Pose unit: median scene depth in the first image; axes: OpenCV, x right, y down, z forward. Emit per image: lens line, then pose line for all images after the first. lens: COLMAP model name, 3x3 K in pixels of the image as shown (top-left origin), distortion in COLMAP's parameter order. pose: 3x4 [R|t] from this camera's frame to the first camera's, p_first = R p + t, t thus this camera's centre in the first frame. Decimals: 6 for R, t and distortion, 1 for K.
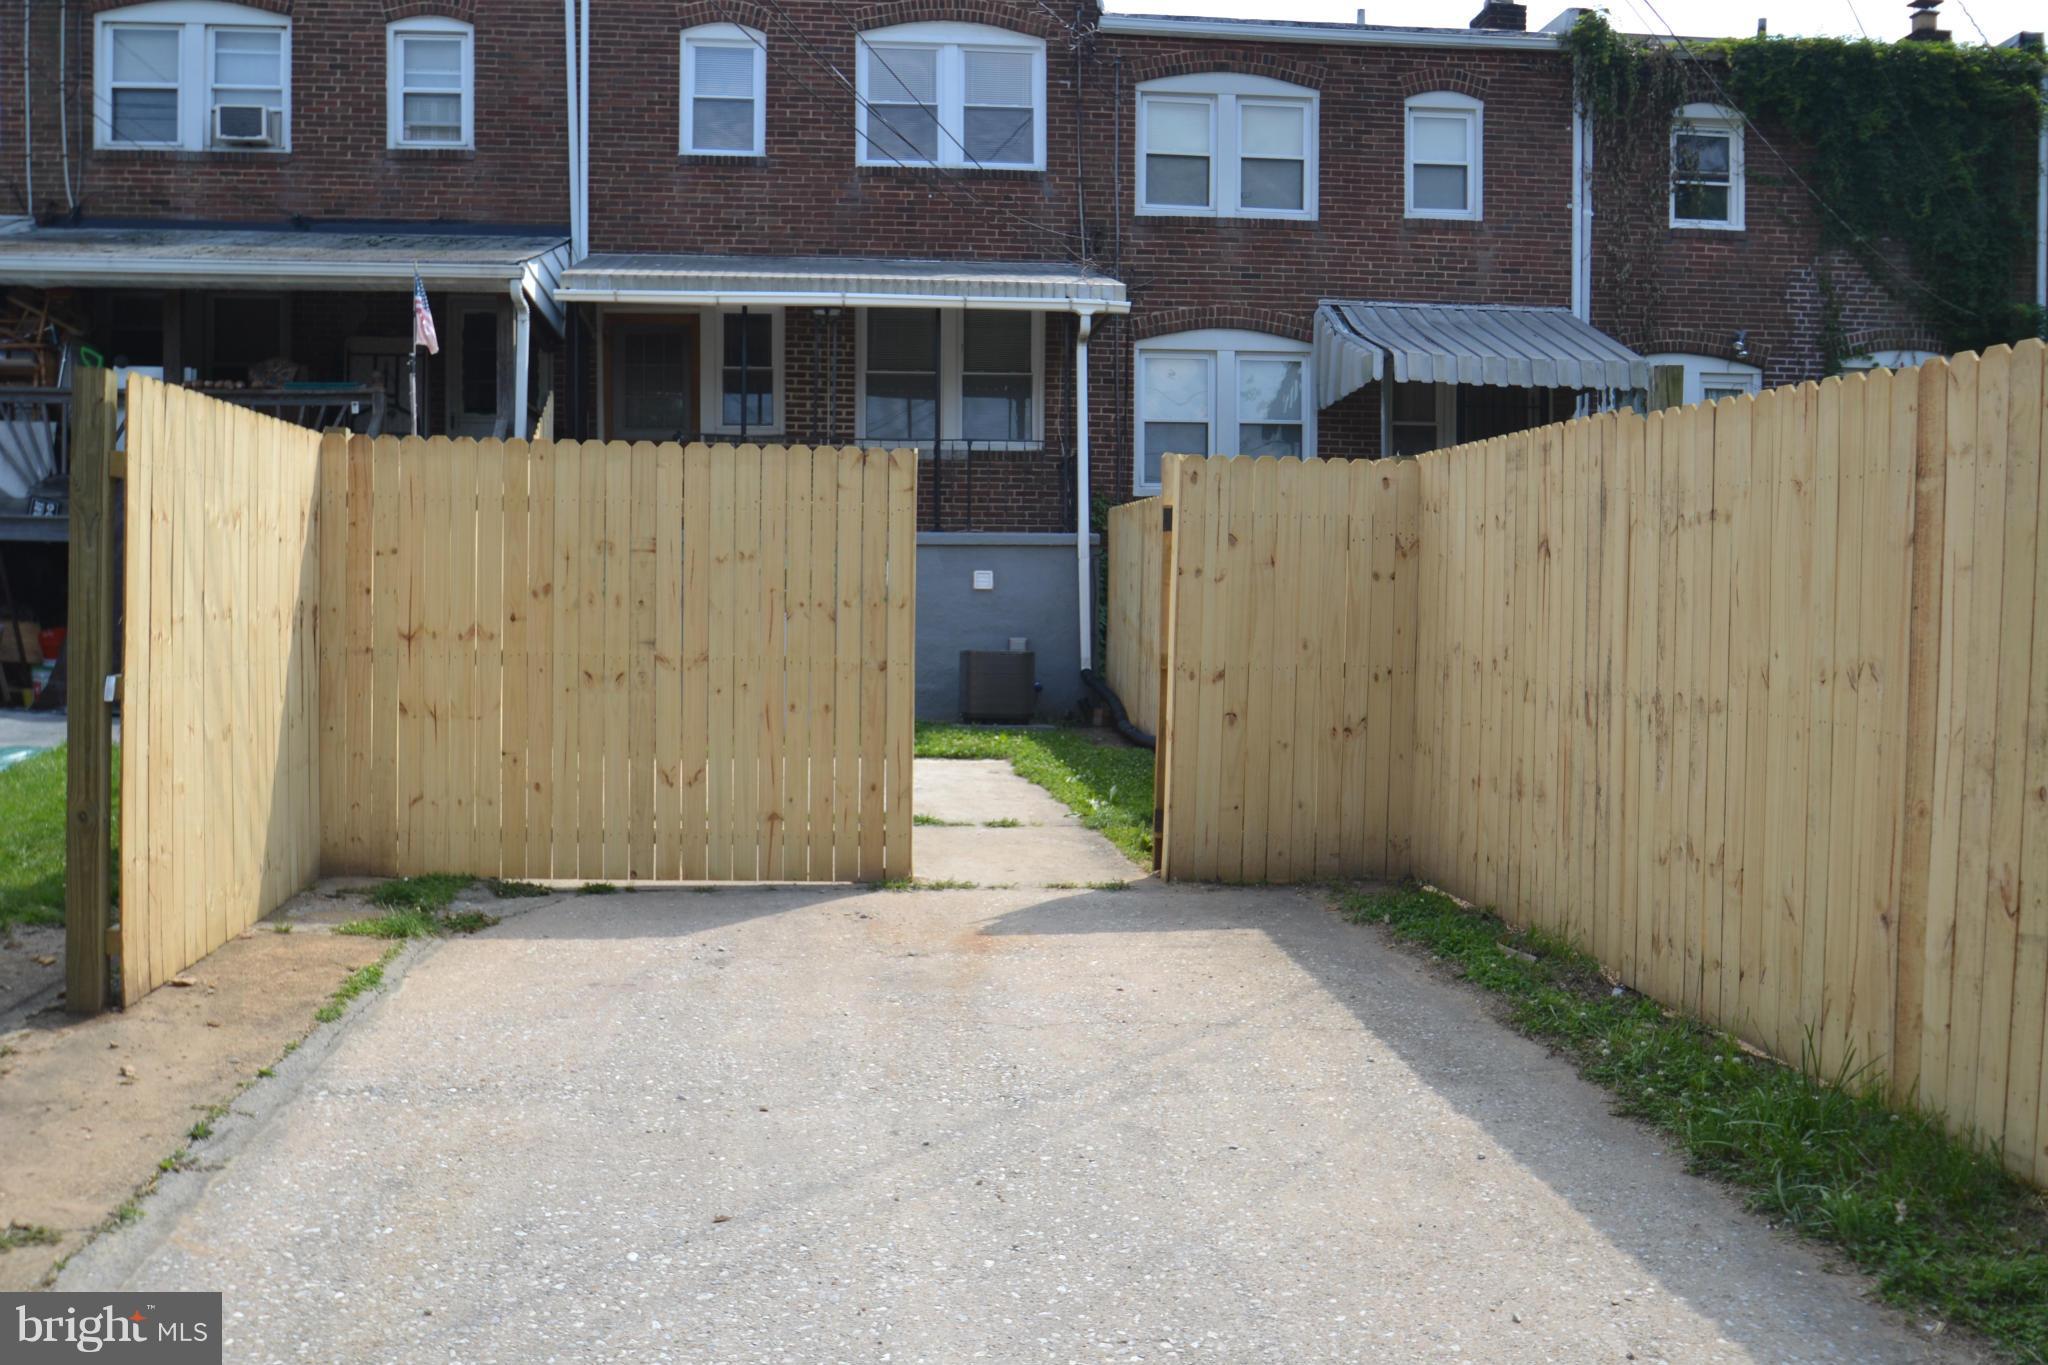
lens RADIAL K [[2148.1, 0, 1015.9], [0, 2148.1, 738.3], [0, 0, 1]] dist [-0.069886, 0.010856]
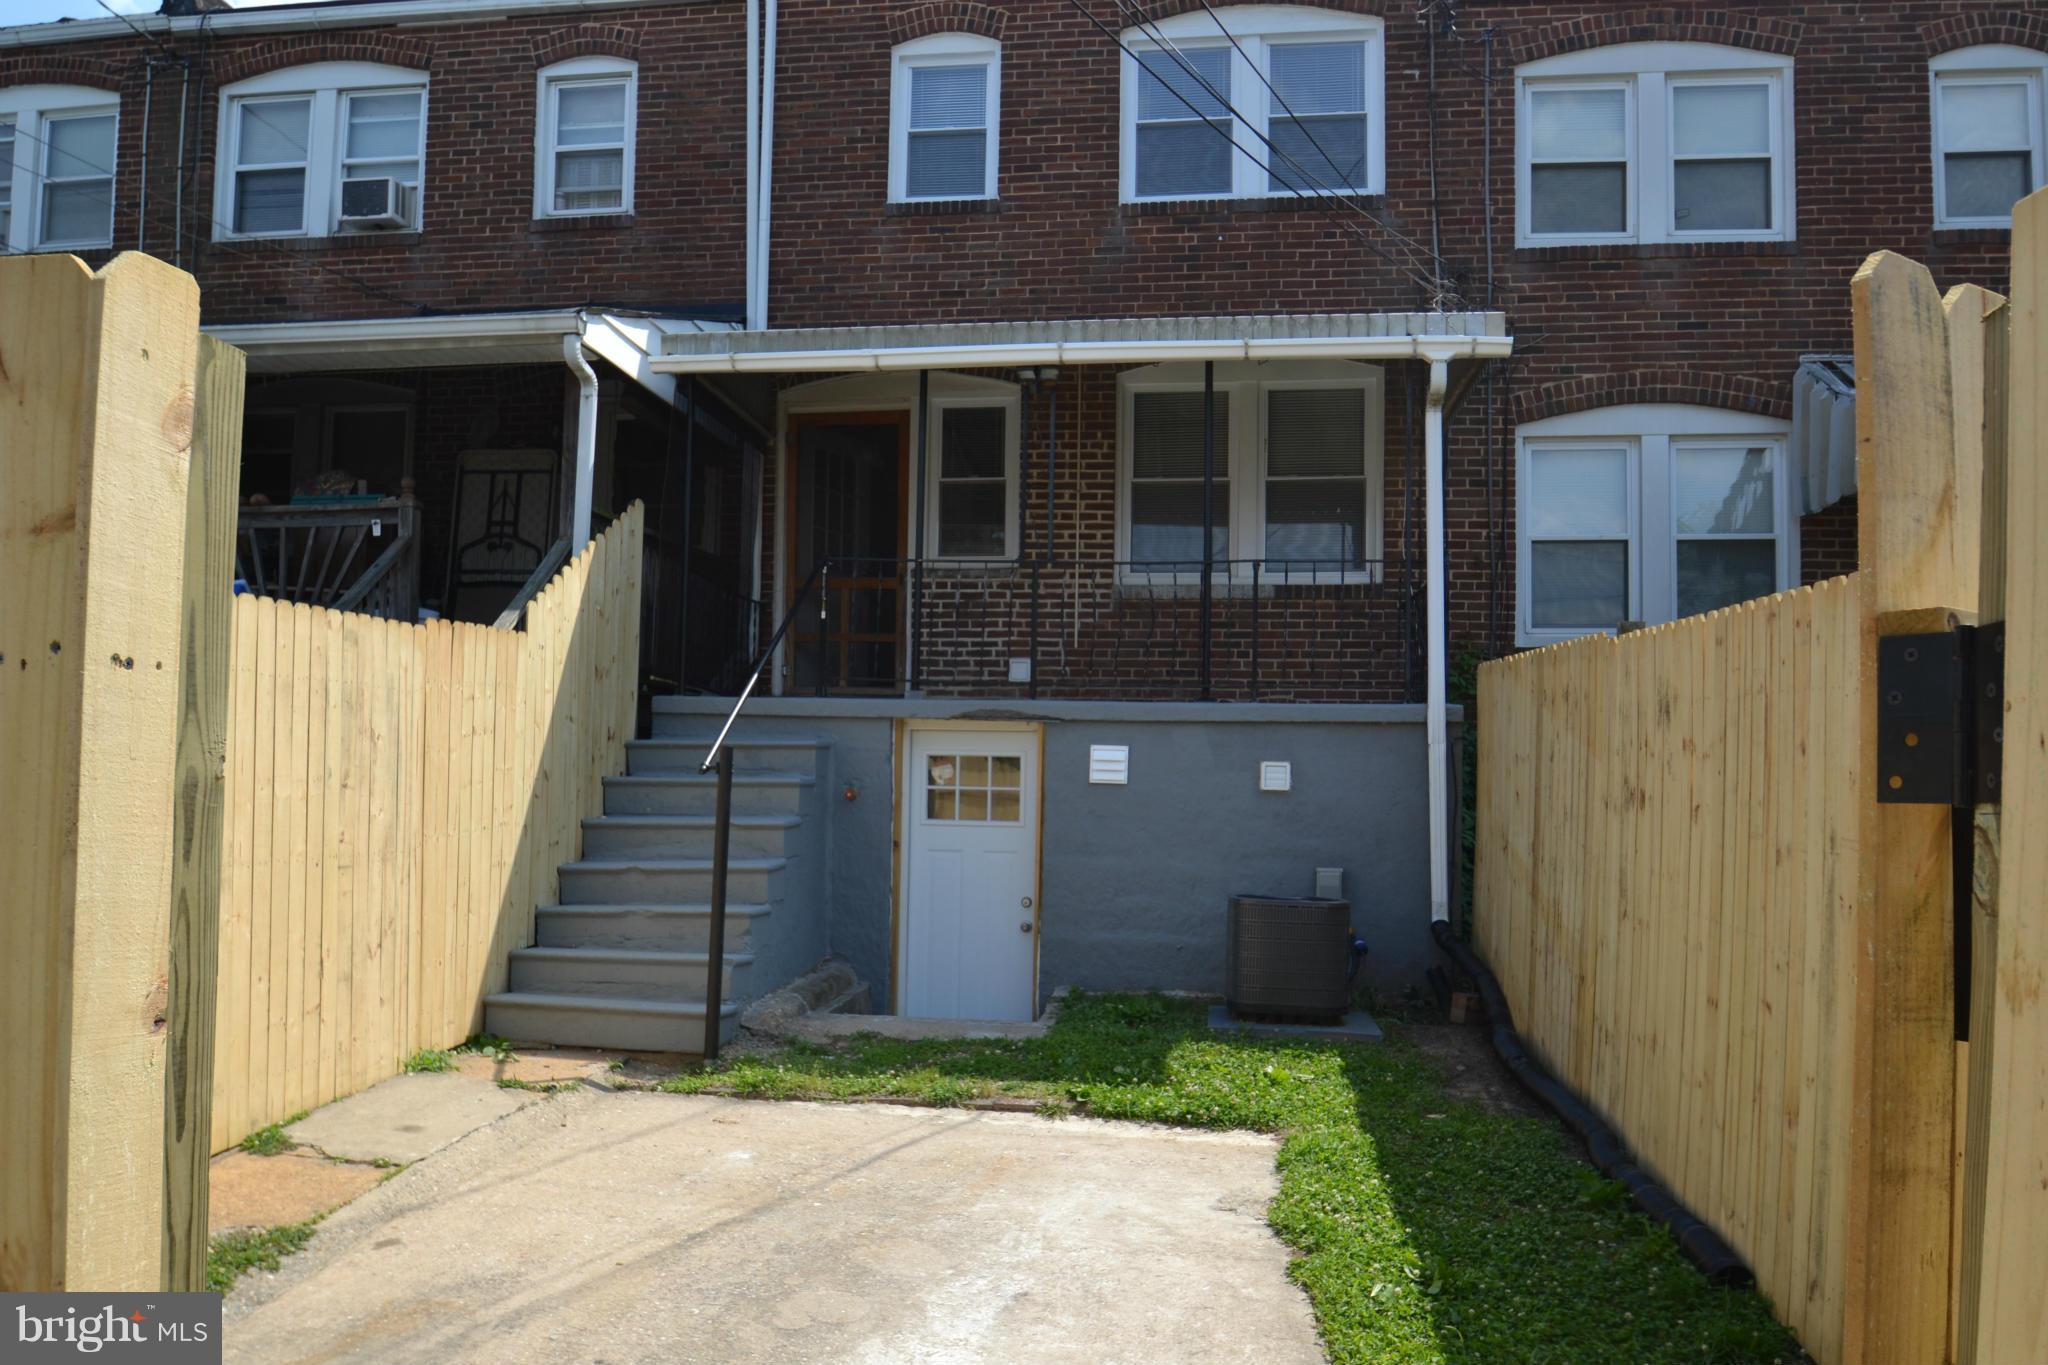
lens RADIAL K [[1428.8, 0, 1016.1], [0, 1428.8, 710.2], [0, 0, 1]] dist [-0.042876, 0.002658]
pose [[0.963525, 0.003534, -0.267596, 0.023169], [-0.024040, 0.997013, -0.073393, -0.056904], [0.266537, 0.077149, 0.960732, 0.536283]]
